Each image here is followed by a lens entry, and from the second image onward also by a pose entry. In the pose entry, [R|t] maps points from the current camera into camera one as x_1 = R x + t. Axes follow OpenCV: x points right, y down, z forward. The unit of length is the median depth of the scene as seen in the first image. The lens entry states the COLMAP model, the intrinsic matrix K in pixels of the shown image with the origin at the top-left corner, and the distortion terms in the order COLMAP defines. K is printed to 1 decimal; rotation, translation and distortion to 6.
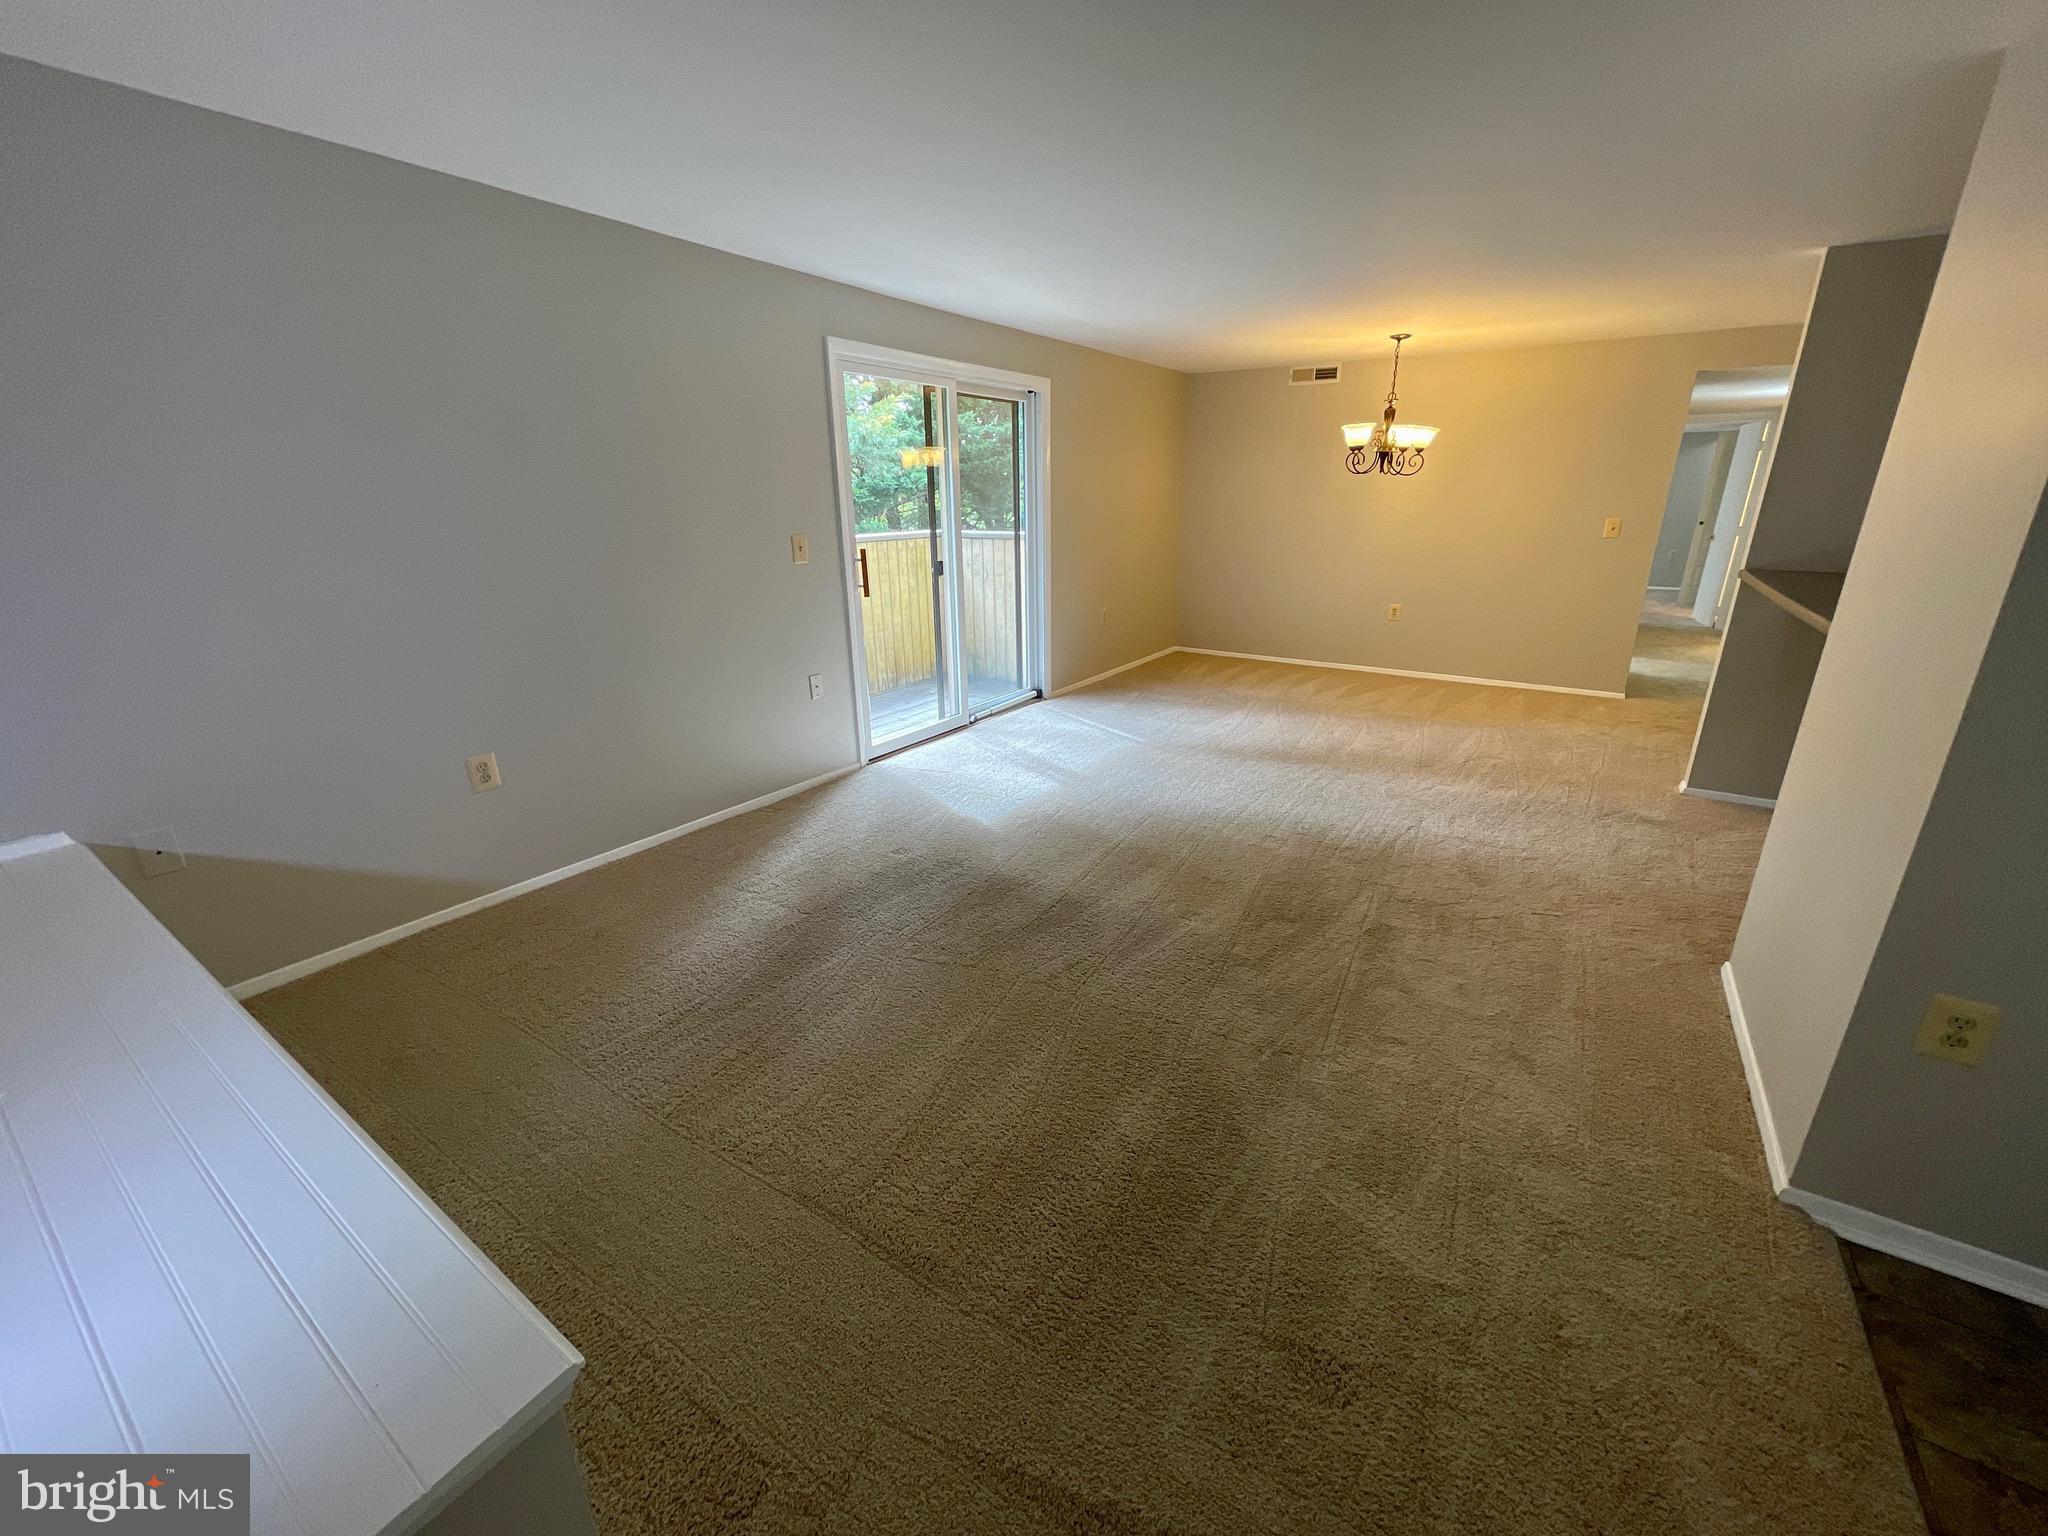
lens RADIAL K [[818.0, 0, 1021.9], [0, 818.0, 764.1], [0, 0, 1]] dist [-0.001282, 0.000732]
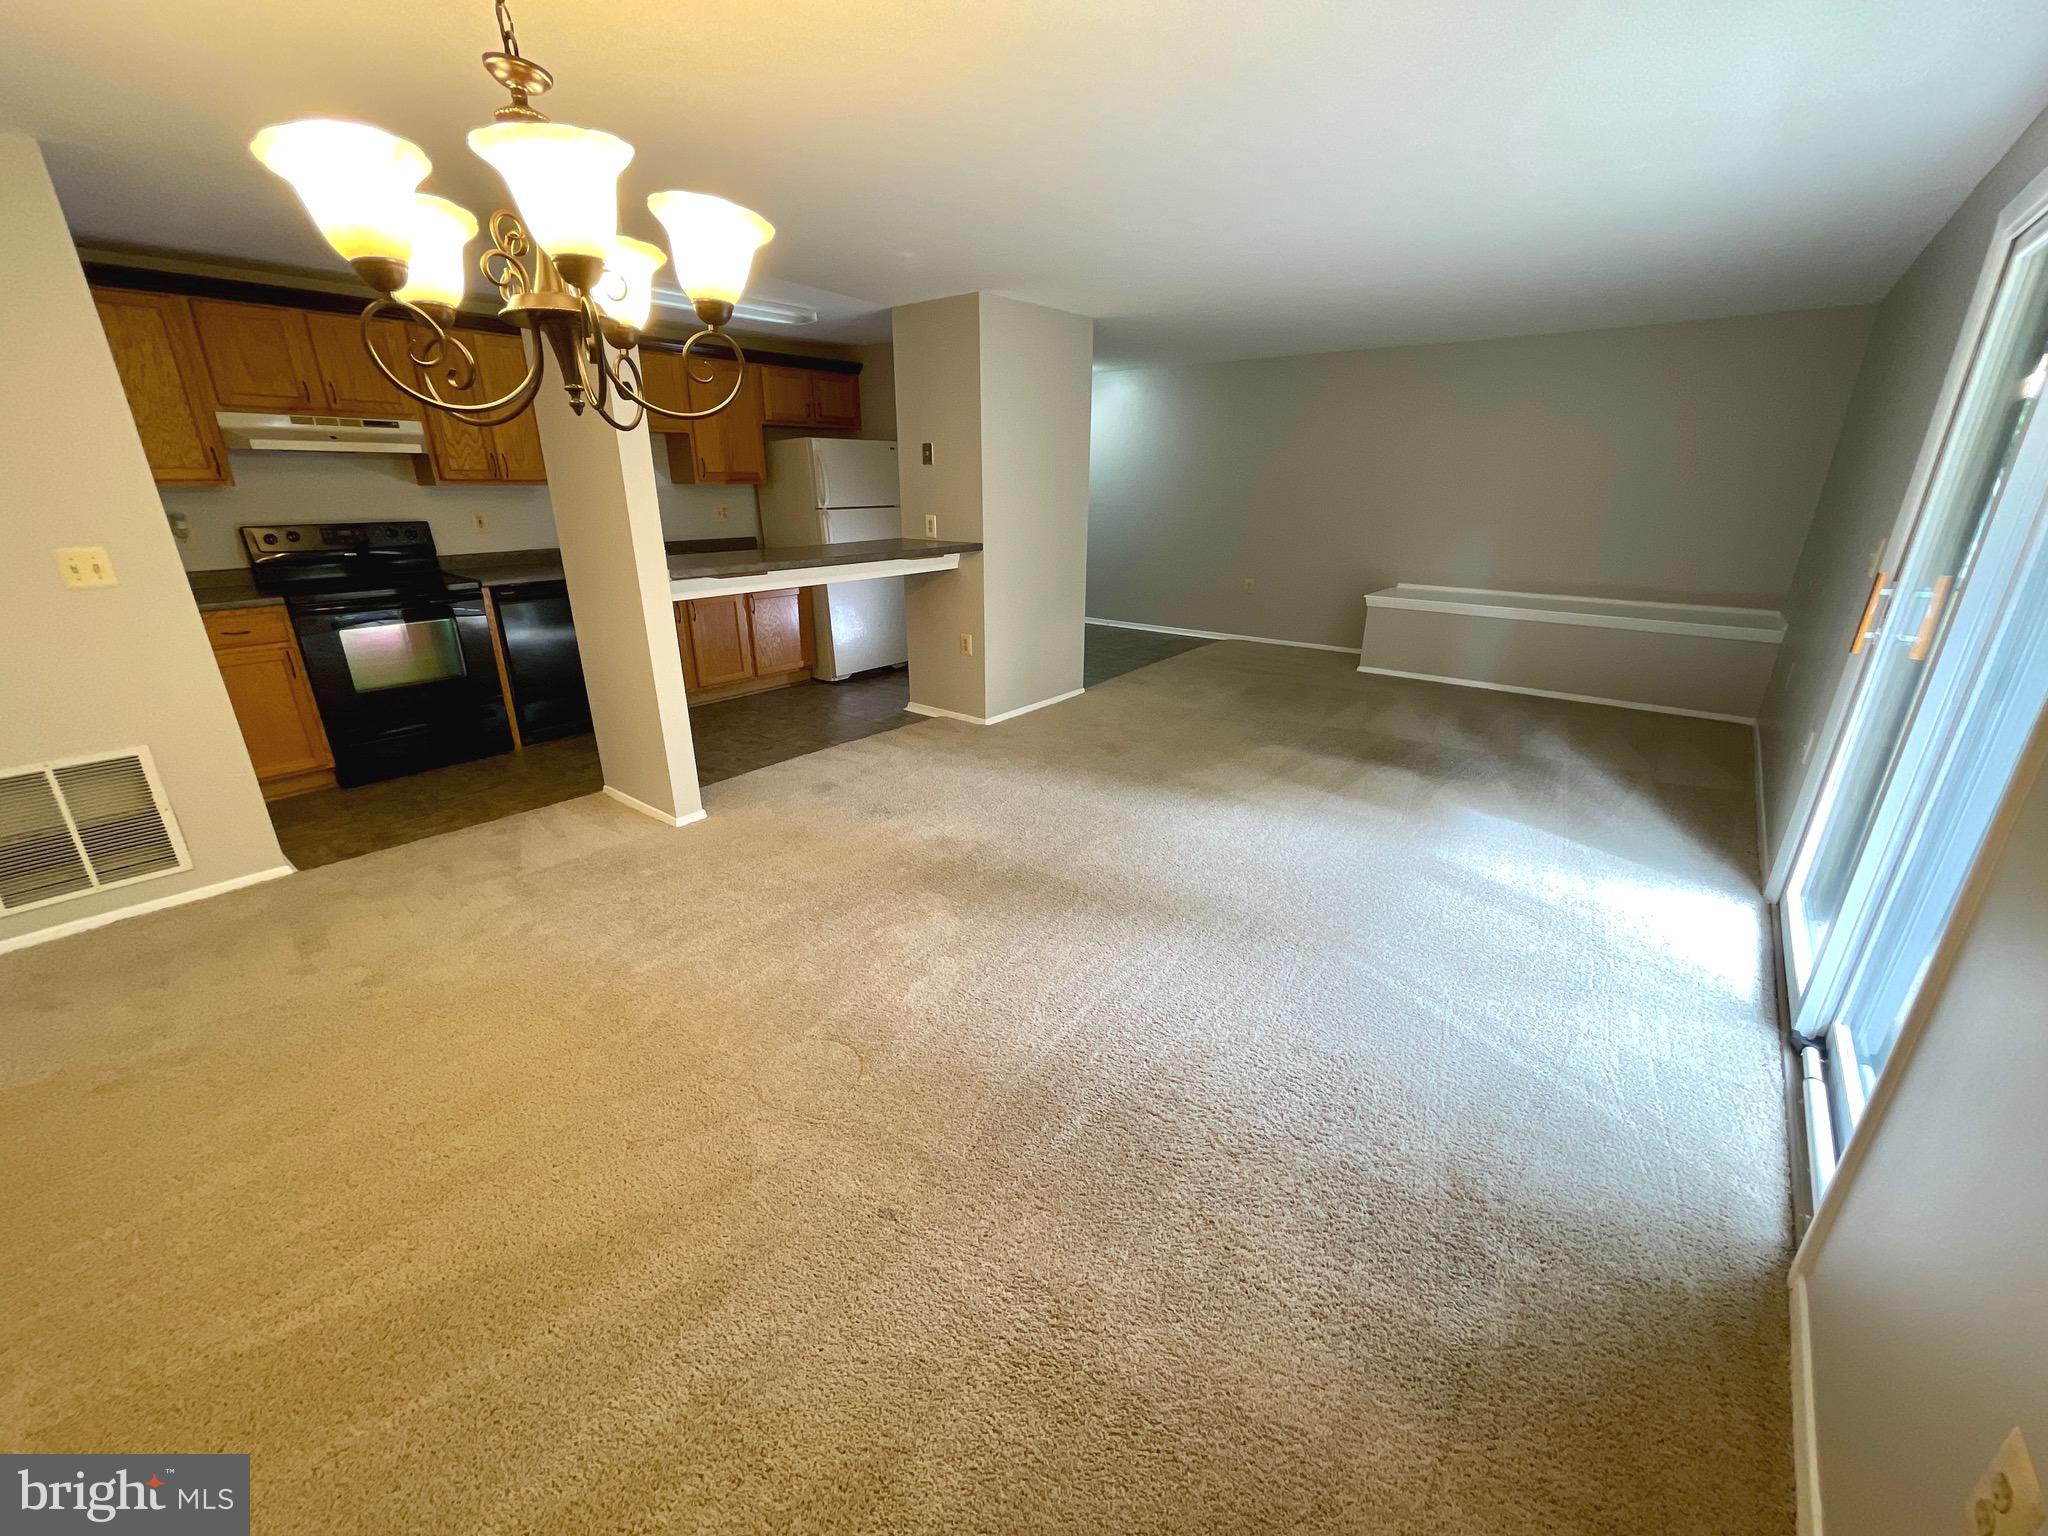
lens RADIAL K [[818.0, 0, 1028.1], [0, 818.0, 776.4], [0, 0, 1]] dist [-0.001282, 0.000732]
pose [[-0.995427, -0.025366, 0.092099, 0.316079], [0.037802, 0.780808, 0.623626, -0.469518], [-0.087731, 0.624255, -0.776279, 1.395220]]
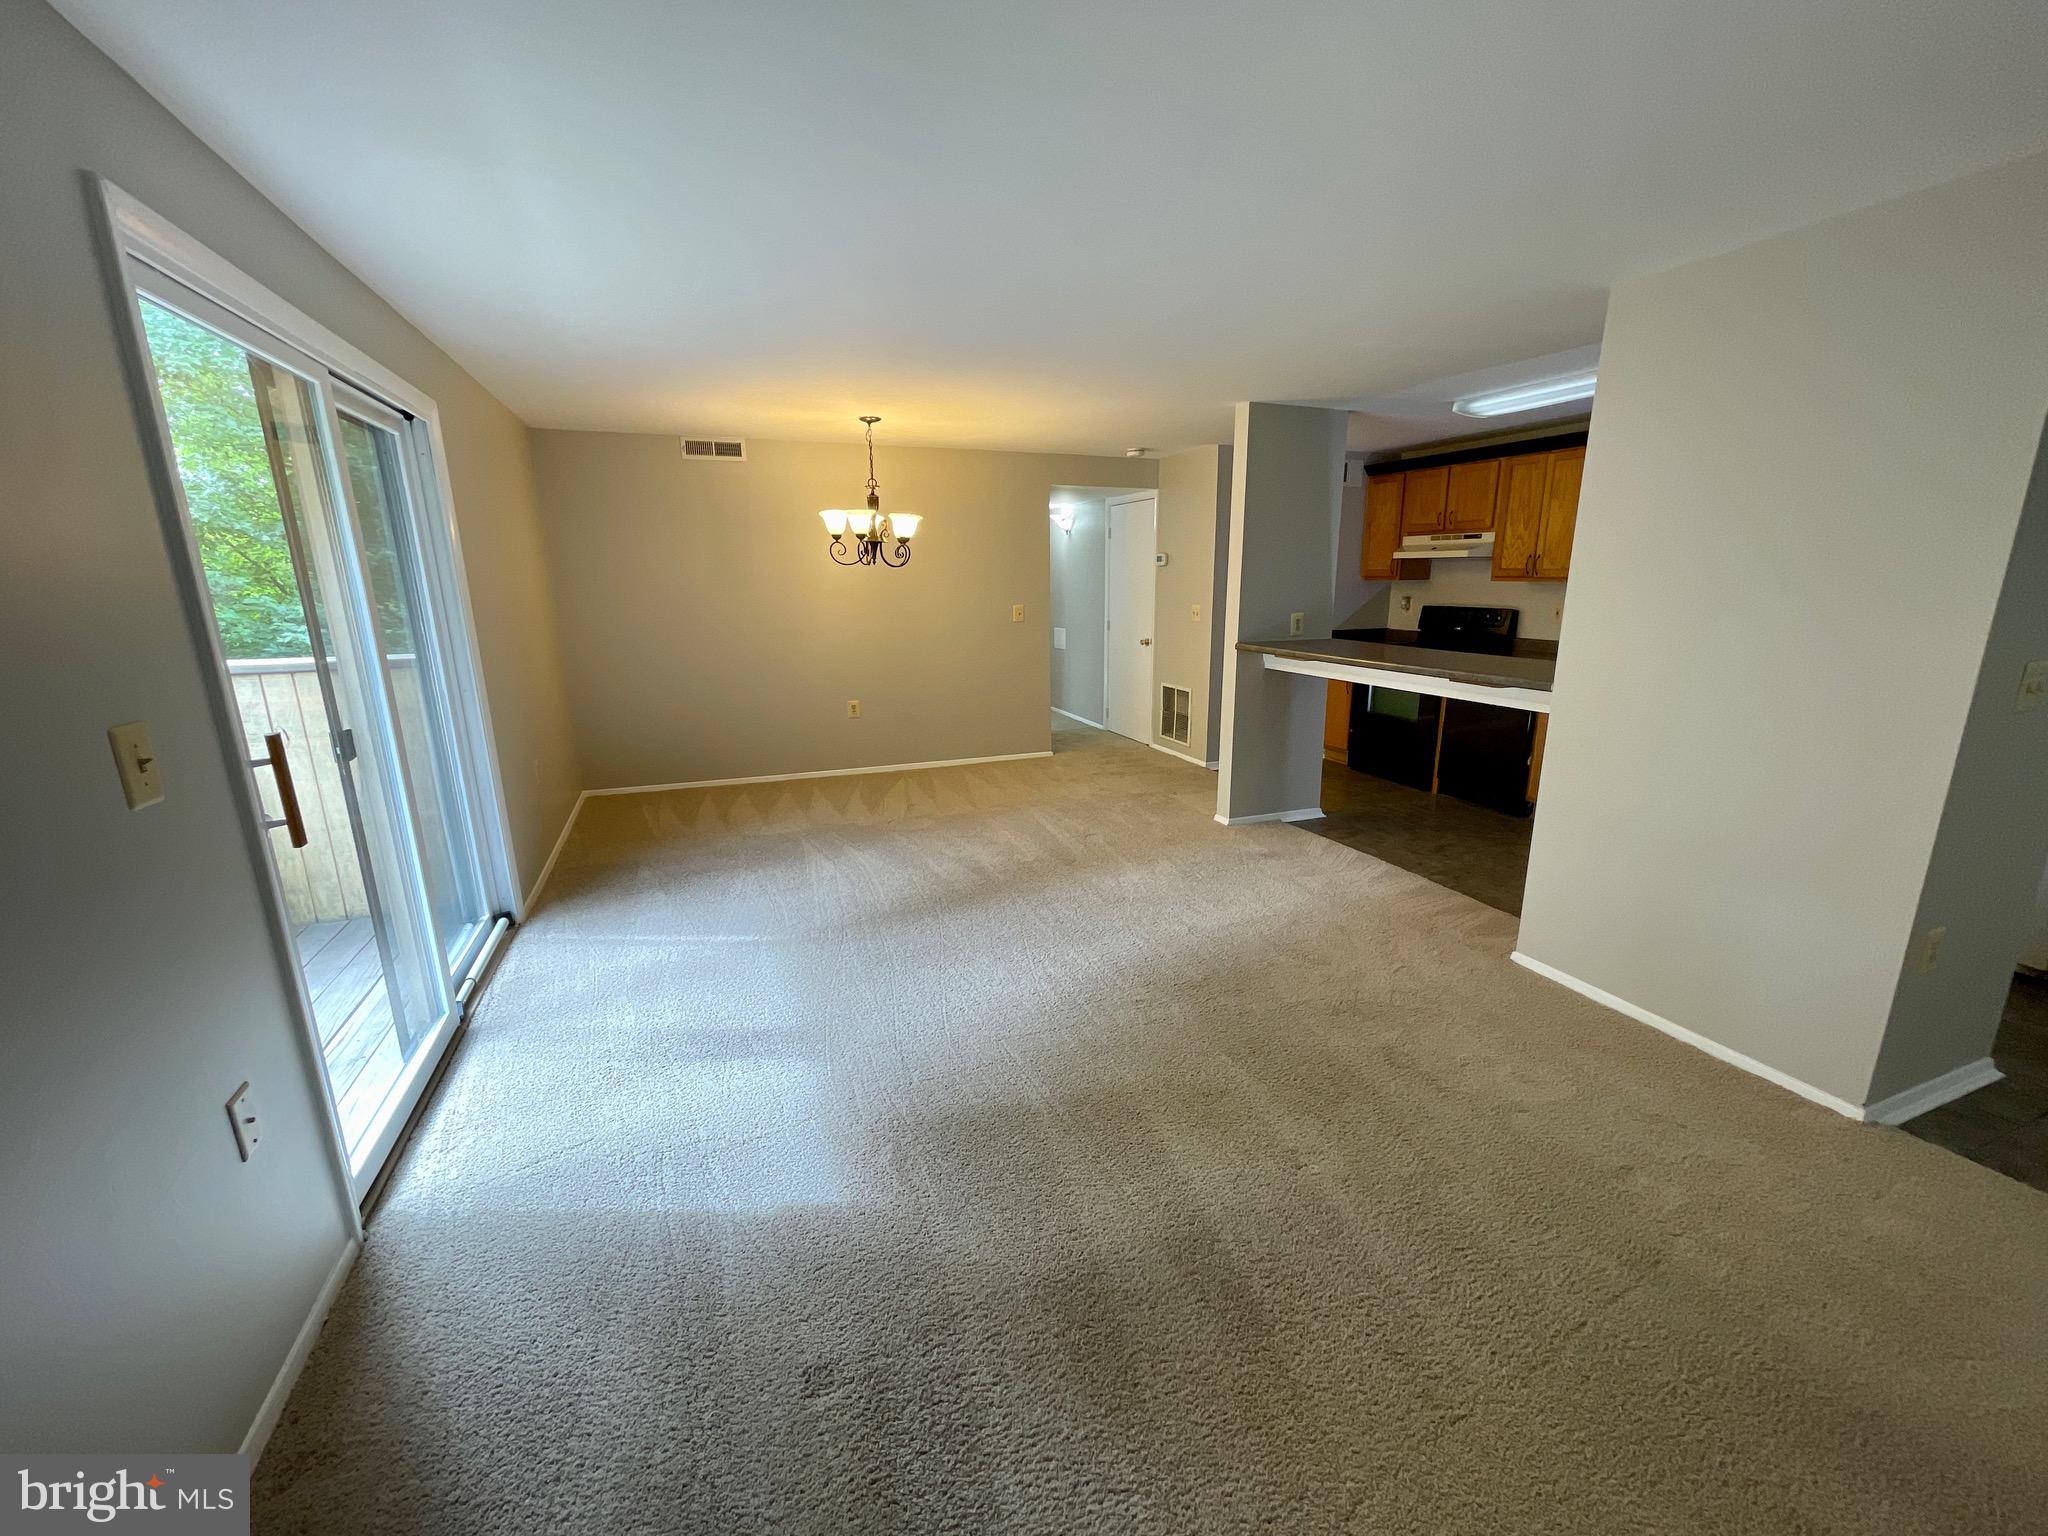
lens RADIAL K [[818.0, 0, 1018.5], [0, 818.0, 773.8], [0, 0, 1]] dist [-0.001282, 0.000732]
pose [[0.572841, -0.192609, 0.796715, -0.268650], [0.263582, 0.963658, 0.043452, -0.143904], [-0.776130, 0.185109, 0.602791, 0.416059]]
